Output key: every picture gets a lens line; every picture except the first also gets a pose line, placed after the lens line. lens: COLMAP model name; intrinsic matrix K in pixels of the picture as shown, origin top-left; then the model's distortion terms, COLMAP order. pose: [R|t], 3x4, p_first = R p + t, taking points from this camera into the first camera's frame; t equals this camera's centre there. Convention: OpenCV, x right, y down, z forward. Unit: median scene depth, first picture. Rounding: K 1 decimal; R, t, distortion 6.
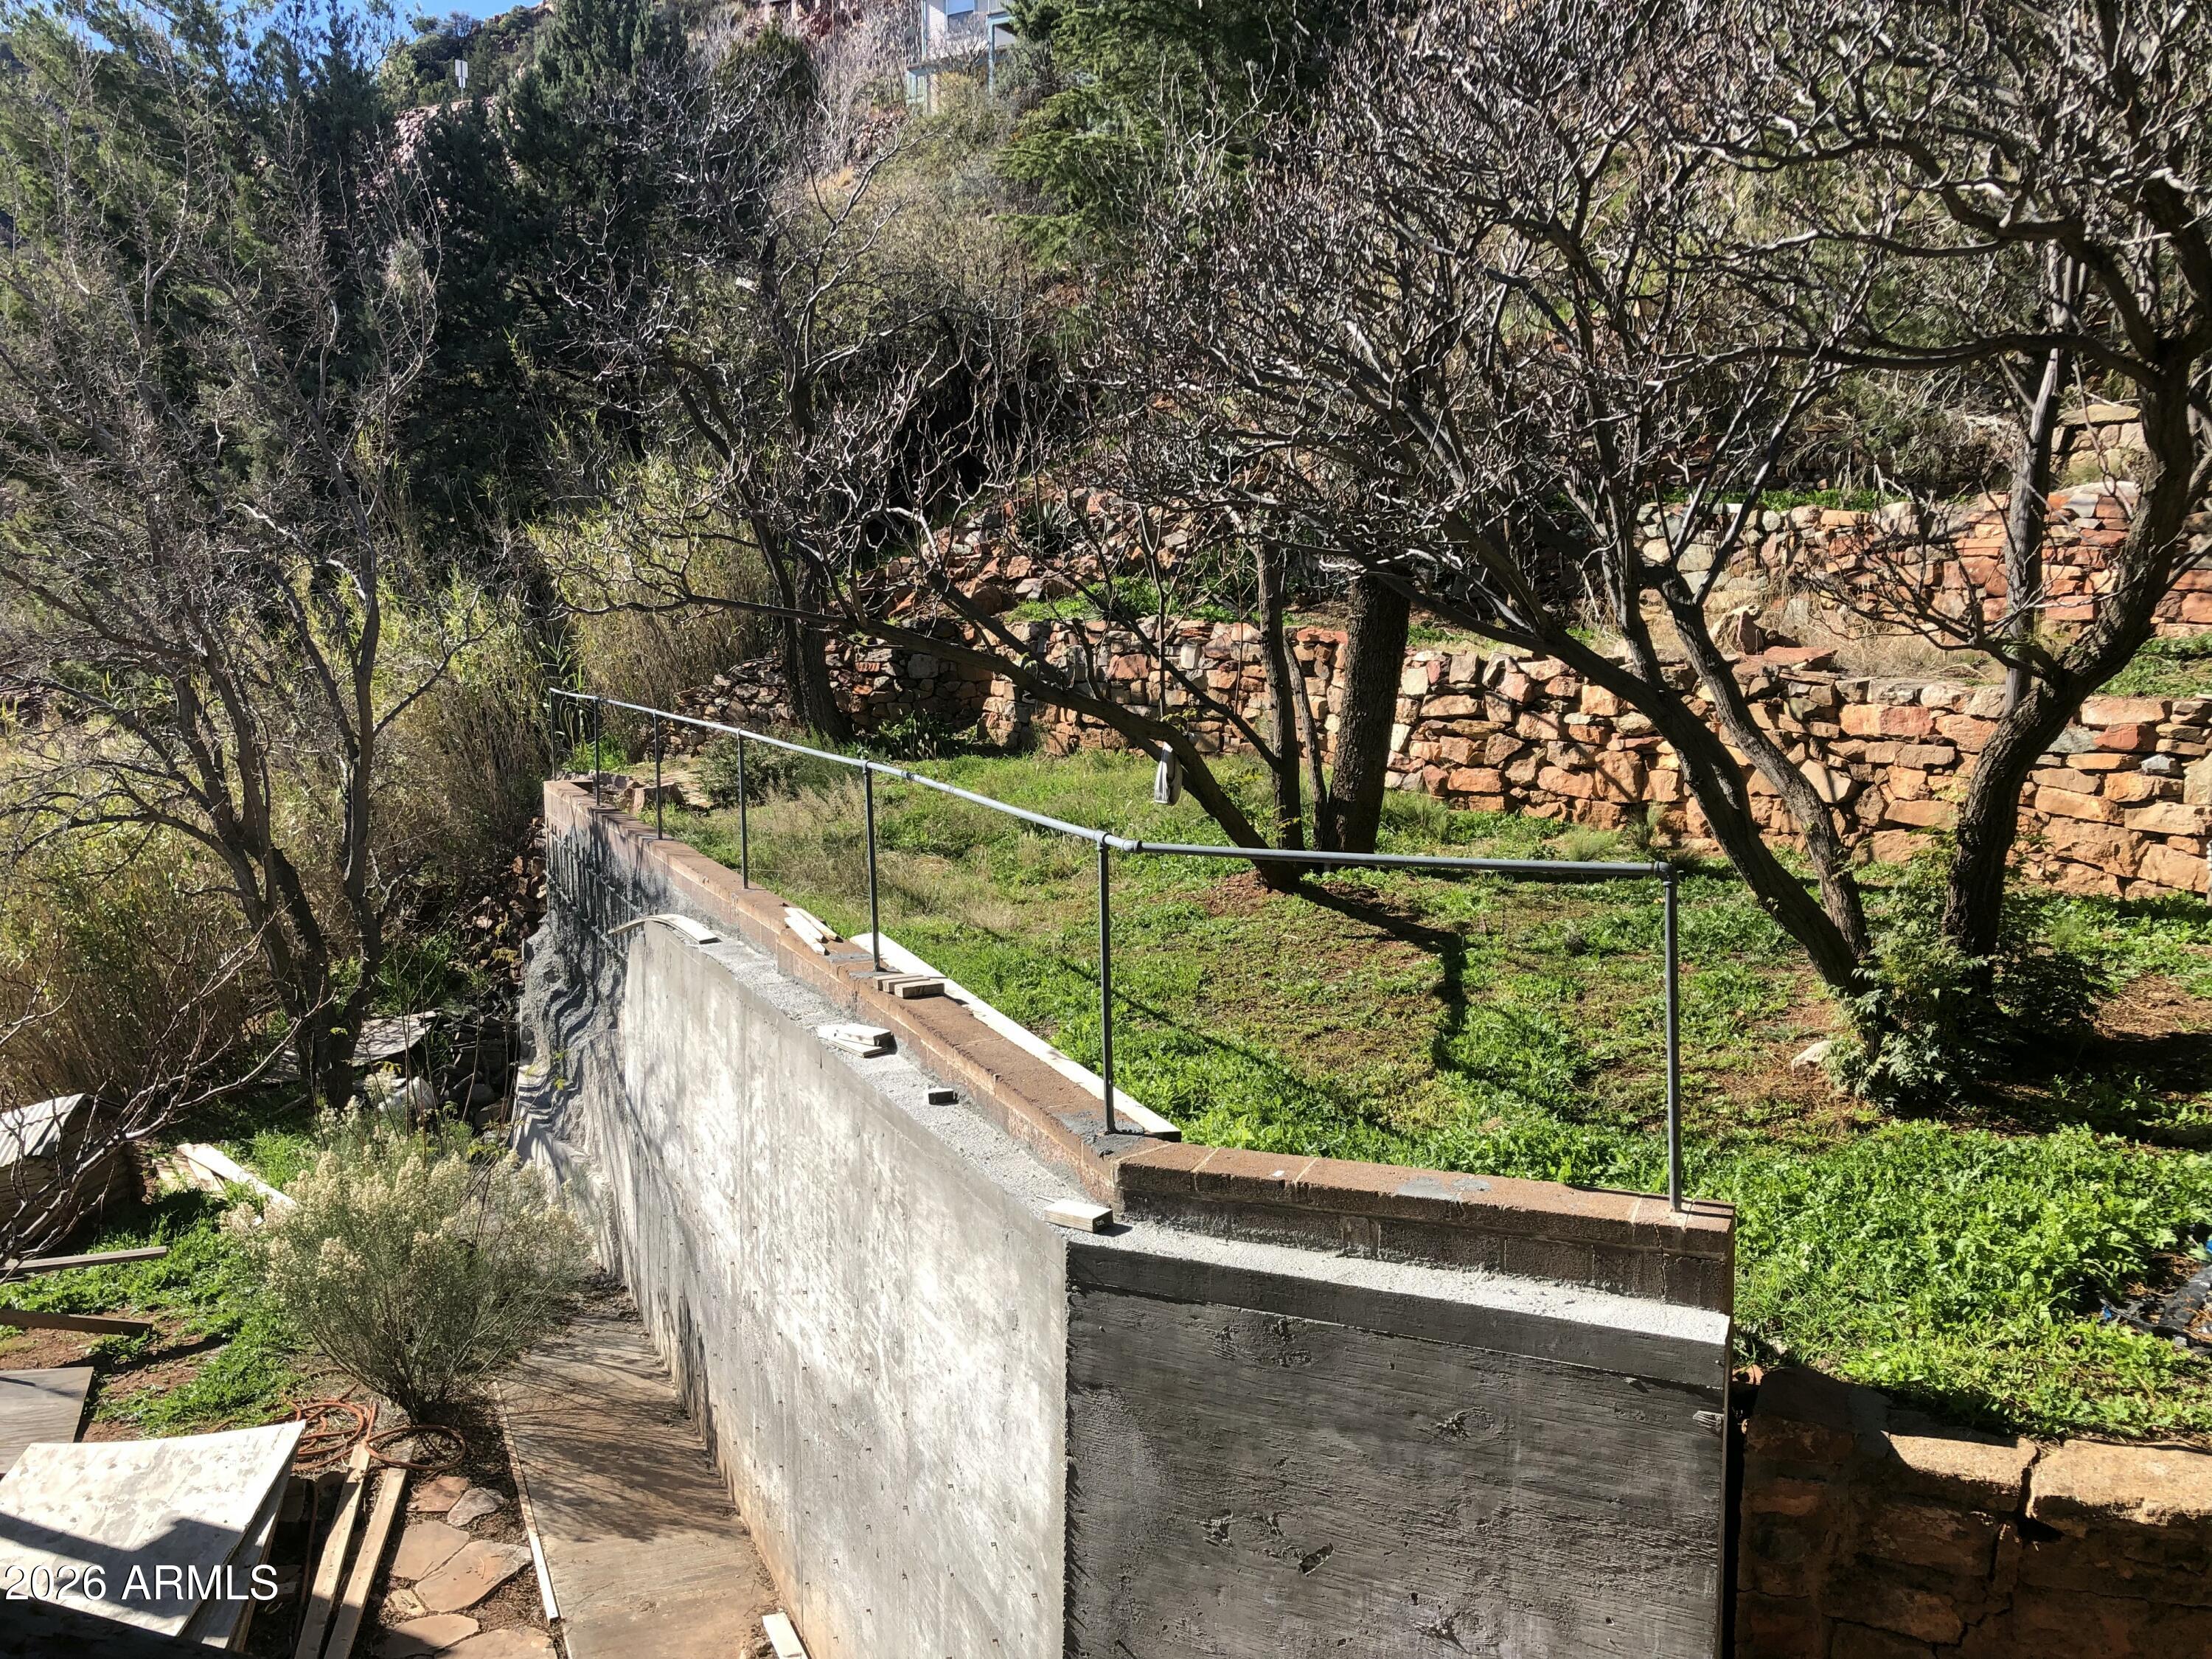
lens RADIAL K [[1828.9, 0, 1100.8], [0, 1828.9, 830.2], [0, 0, 1]] dist [0.035672, -0.038705]
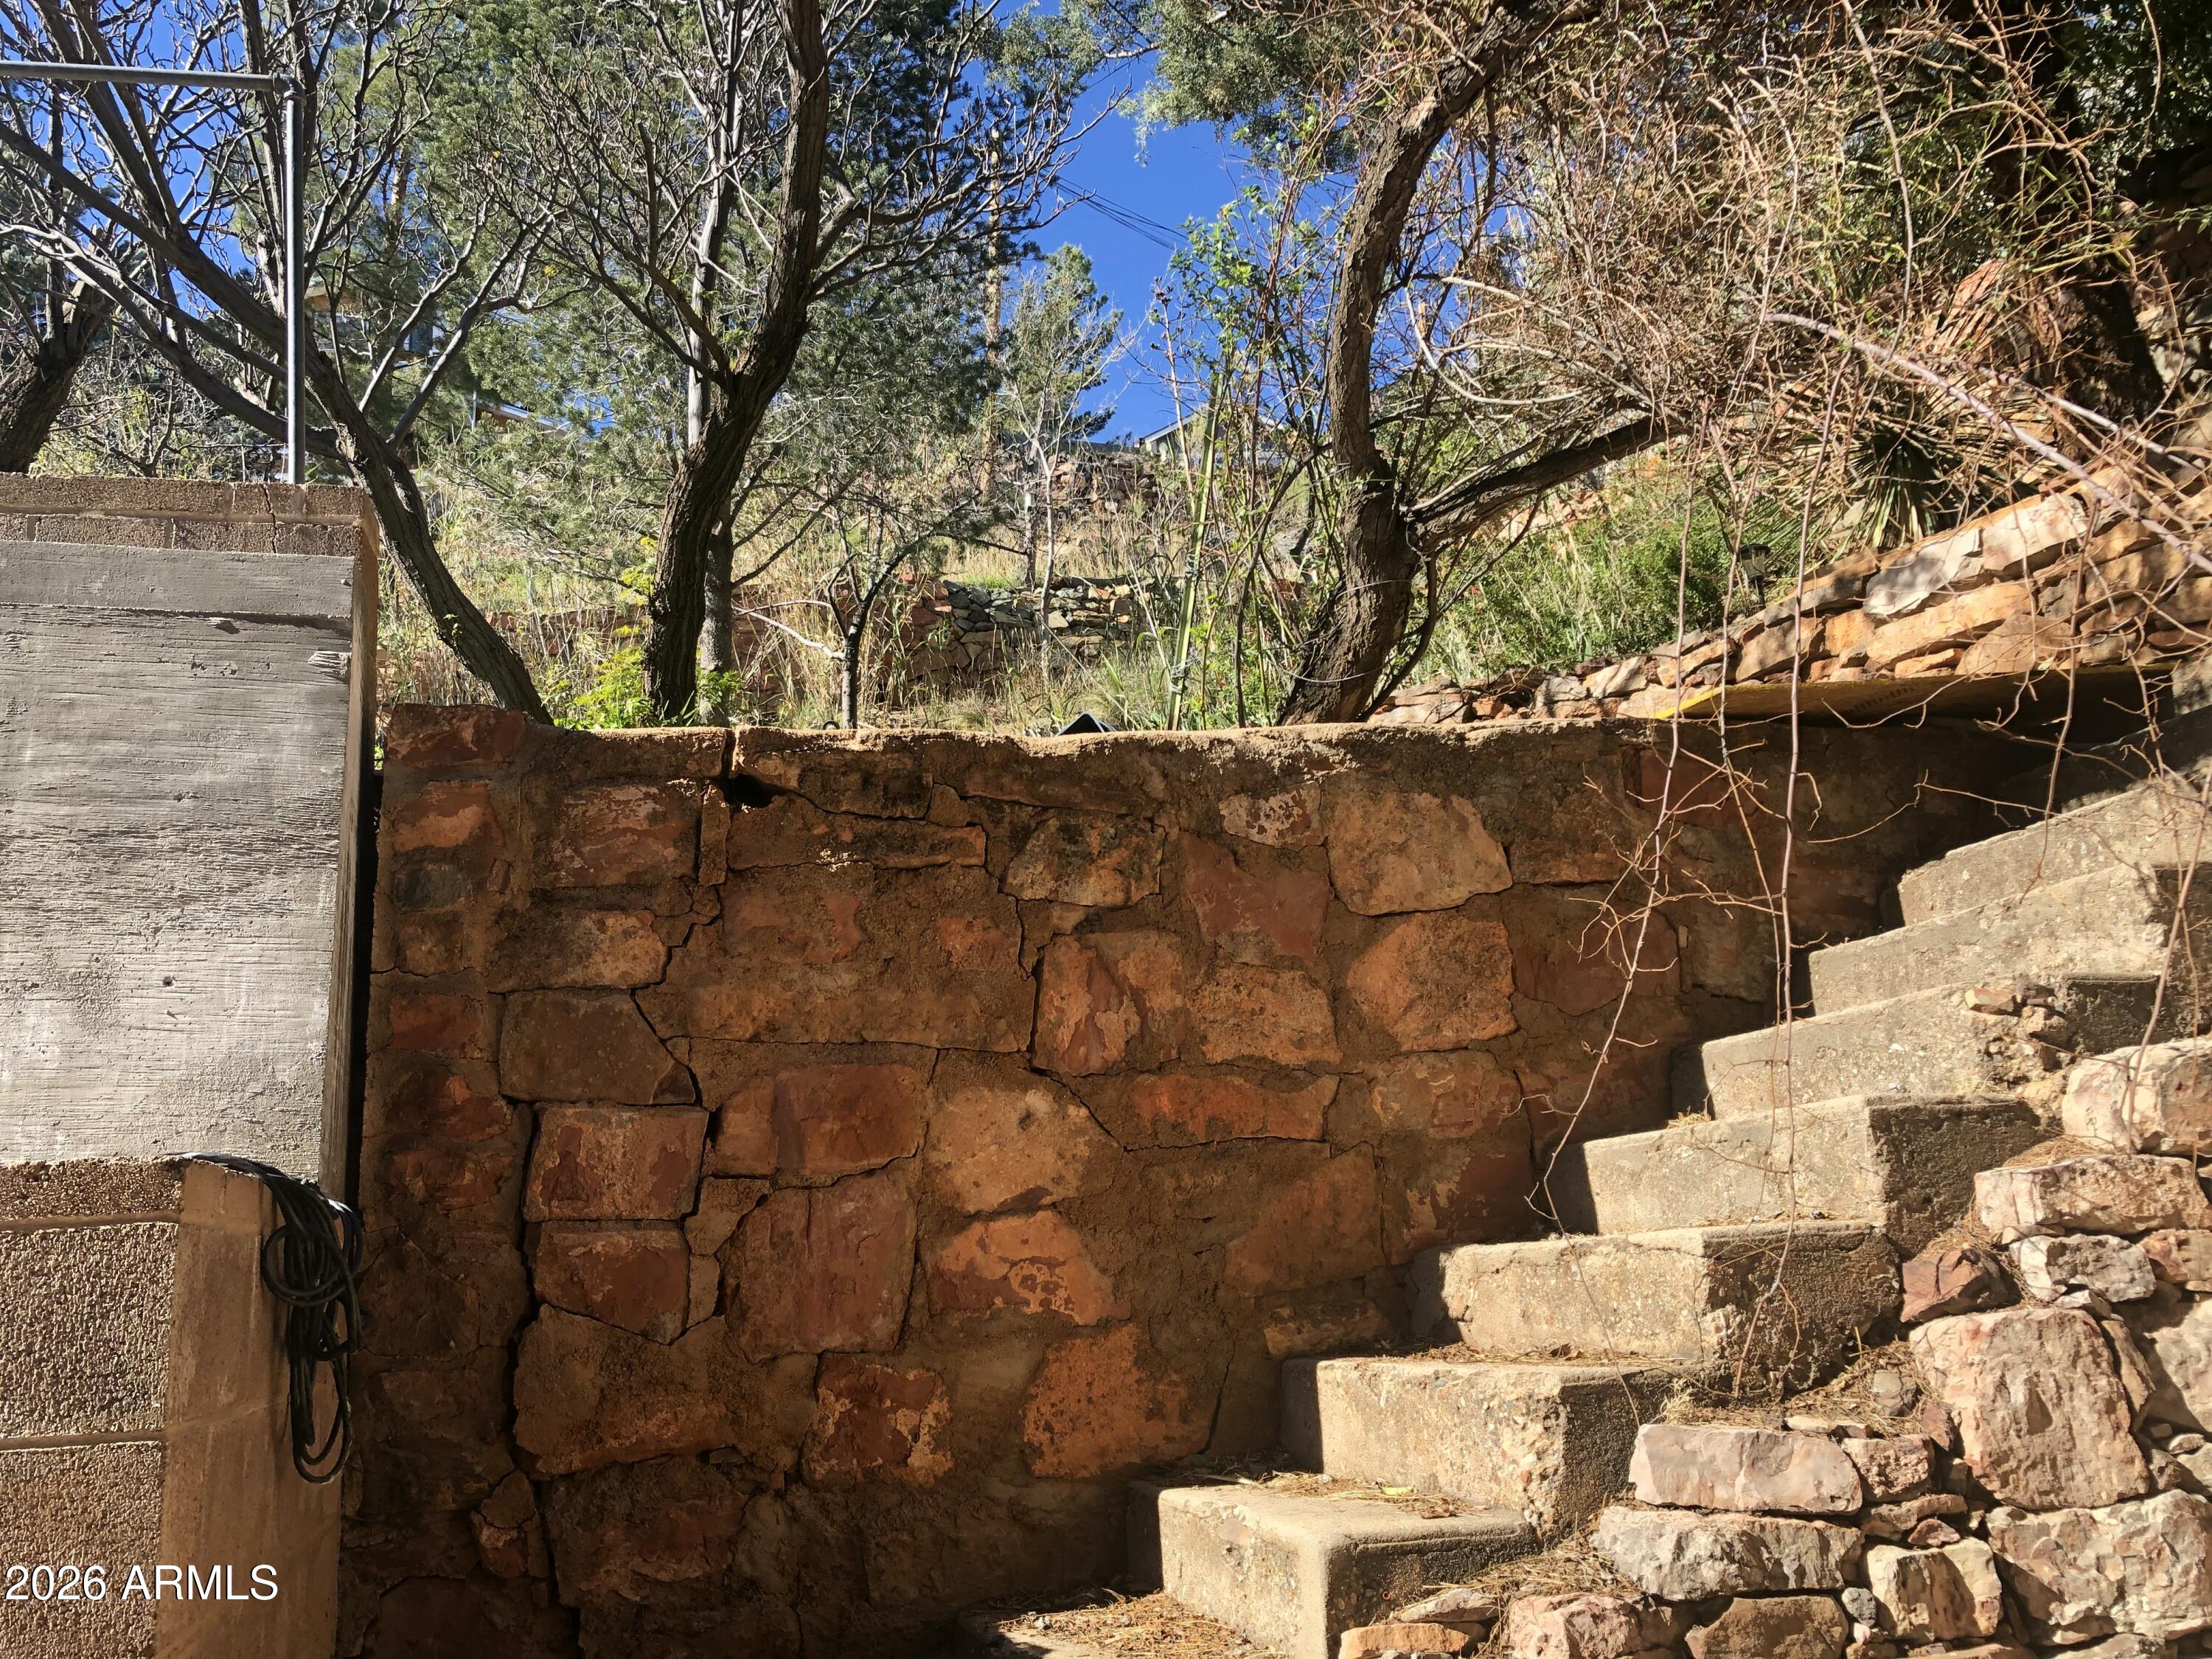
lens RADIAL K [[1828.9, 0, 1109.3], [0, 1828.9, 841.6], [0, 0, 1]] dist [0.035672, -0.038705]
pose [[0.790170, 0.105697, 0.603705, 0.138151], [0.107096, 0.946051, -0.305809, 0.618259], [-0.603458, 0.306295, 0.736221, 0.292077]]
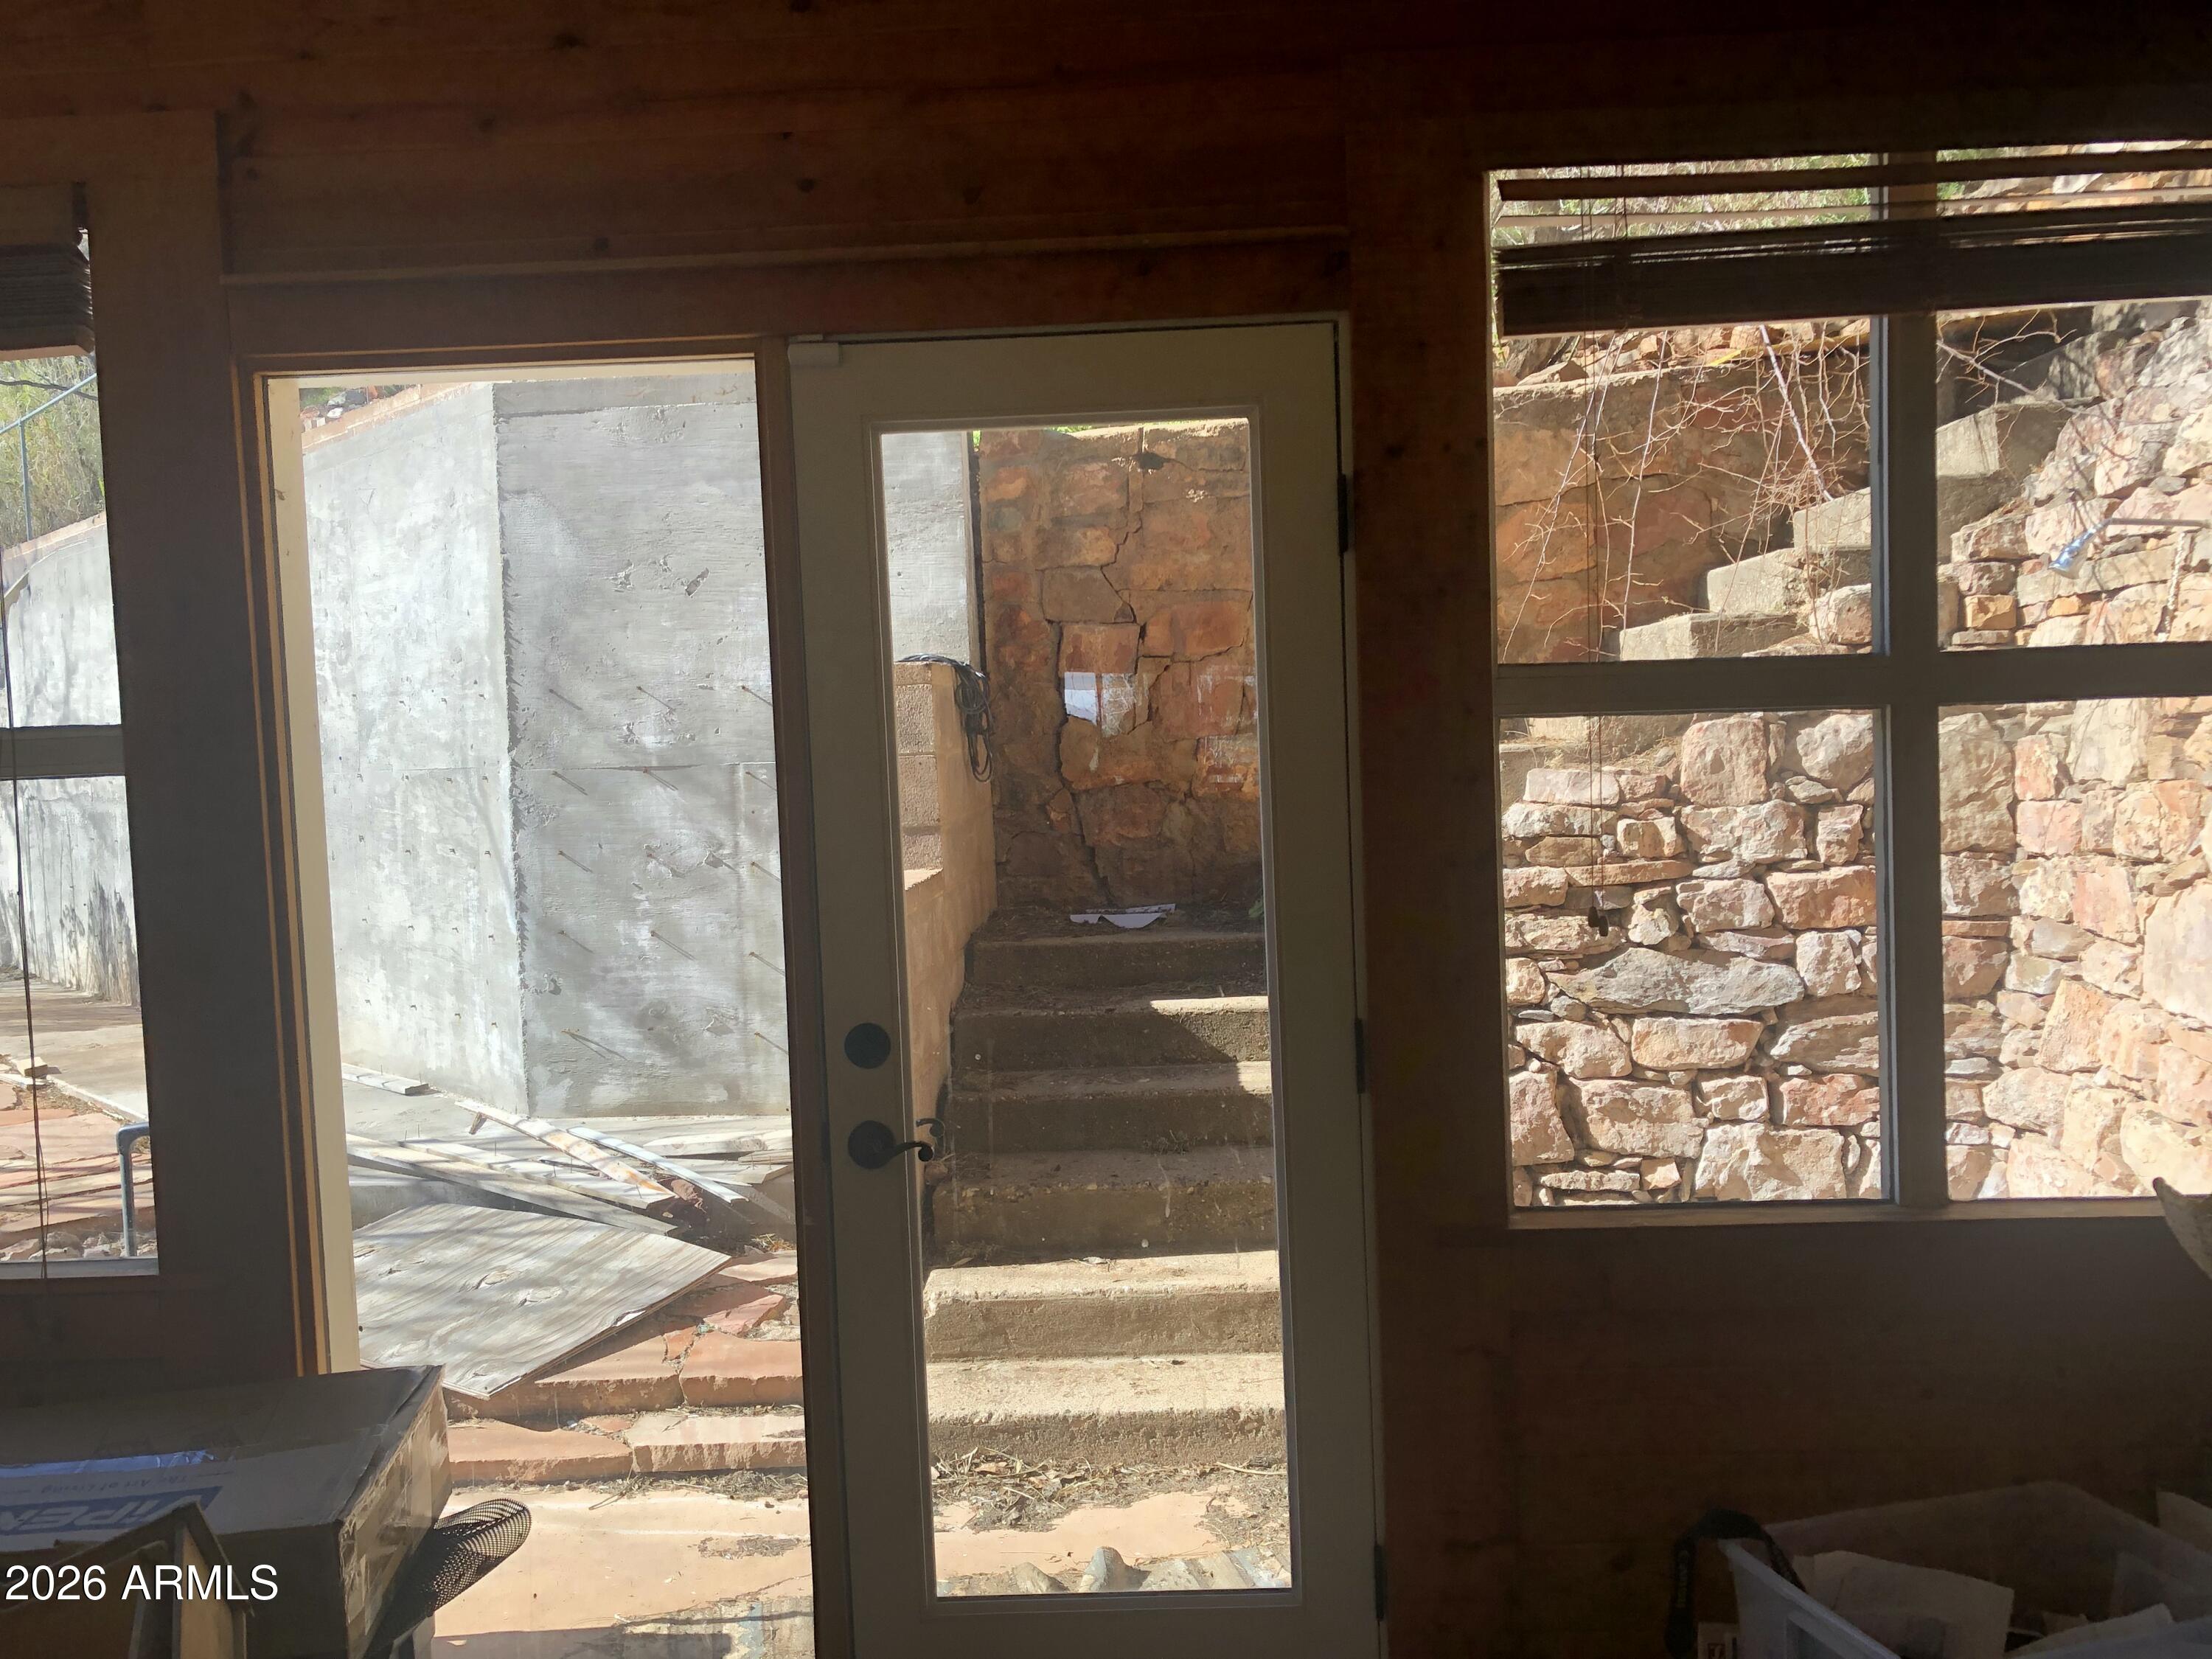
lens RADIAL K [[1828.9, 0, 1117.0], [0, 1828.9, 822.6], [0, 0, 1]] dist [0.035672, -0.038705]
pose [[0.938082, -0.056288, 0.341809, -0.073915], [0.075400, 0.996231, -0.042876, 0.703056], [-0.338108, 0.065993, 0.938791, -0.427277]]
